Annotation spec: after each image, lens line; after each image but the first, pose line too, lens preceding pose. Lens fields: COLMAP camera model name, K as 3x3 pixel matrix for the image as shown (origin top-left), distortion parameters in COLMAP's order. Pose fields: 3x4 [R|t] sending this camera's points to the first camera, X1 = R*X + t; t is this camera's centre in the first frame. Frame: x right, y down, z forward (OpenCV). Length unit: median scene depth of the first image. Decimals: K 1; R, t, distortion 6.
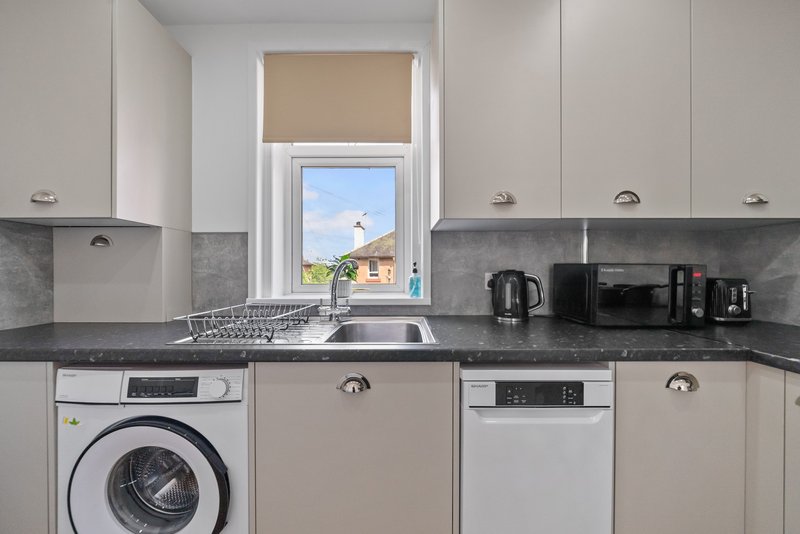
lens RADIAL K [[281.7, 0, 396.7], [0, 281.7, 272.3], [0, 0, 1]] dist [-0.004006, -0.000191]
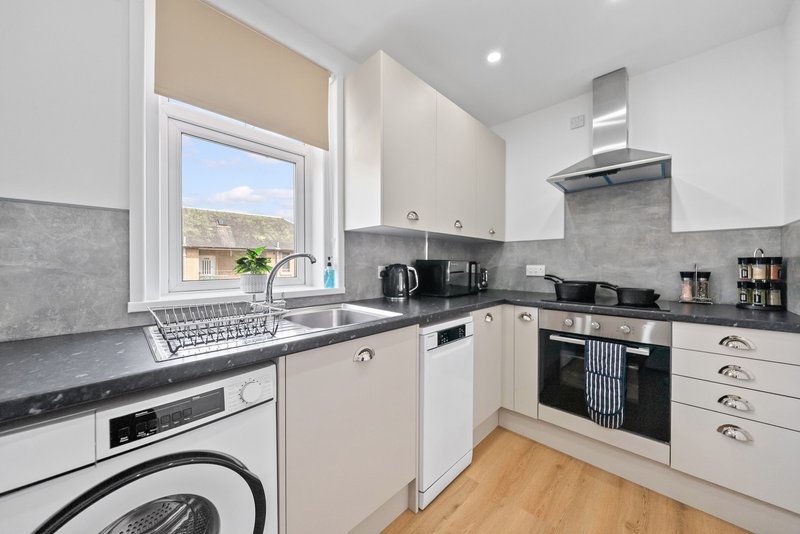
lens RADIAL K [[284.3, 0, 400.2], [0, 284.3, 266.3], [0, 0, 1]] dist [-0.002355, -0.000068]
pose [[0.690443, -0.003793, 0.723377, -0.608482], [0.001218, 0.999991, 0.004081, -0.001619], [-0.723385, -0.001937, 0.690442, 0.003861]]
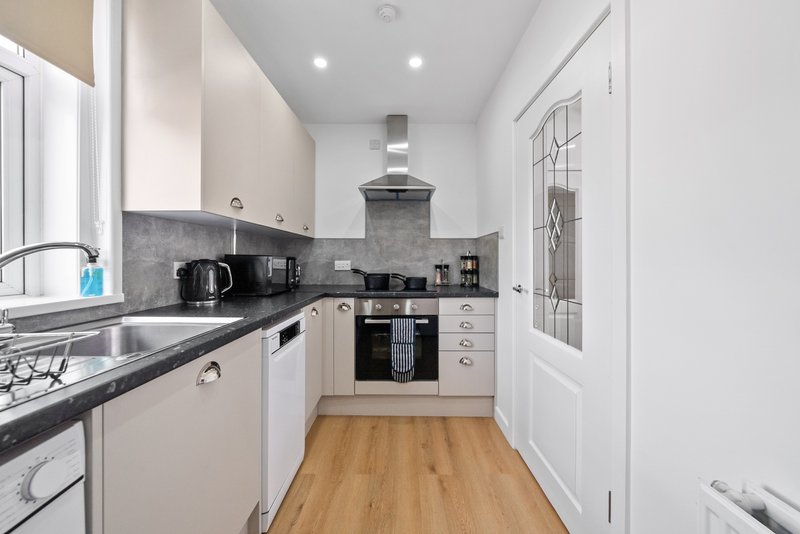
lens RADIAL K [[286.8, 0, 401.1], [0, 286.8, 260.1], [0, 0, 1]] dist [-0.000769, -0.000011]
pose [[-0.002516, 0.000916, 0.999996, -0.742943], [0.003003, 0.999995, -0.000908, -0.001559], [-0.999992, 0.003000, -0.002519, 0.203261]]
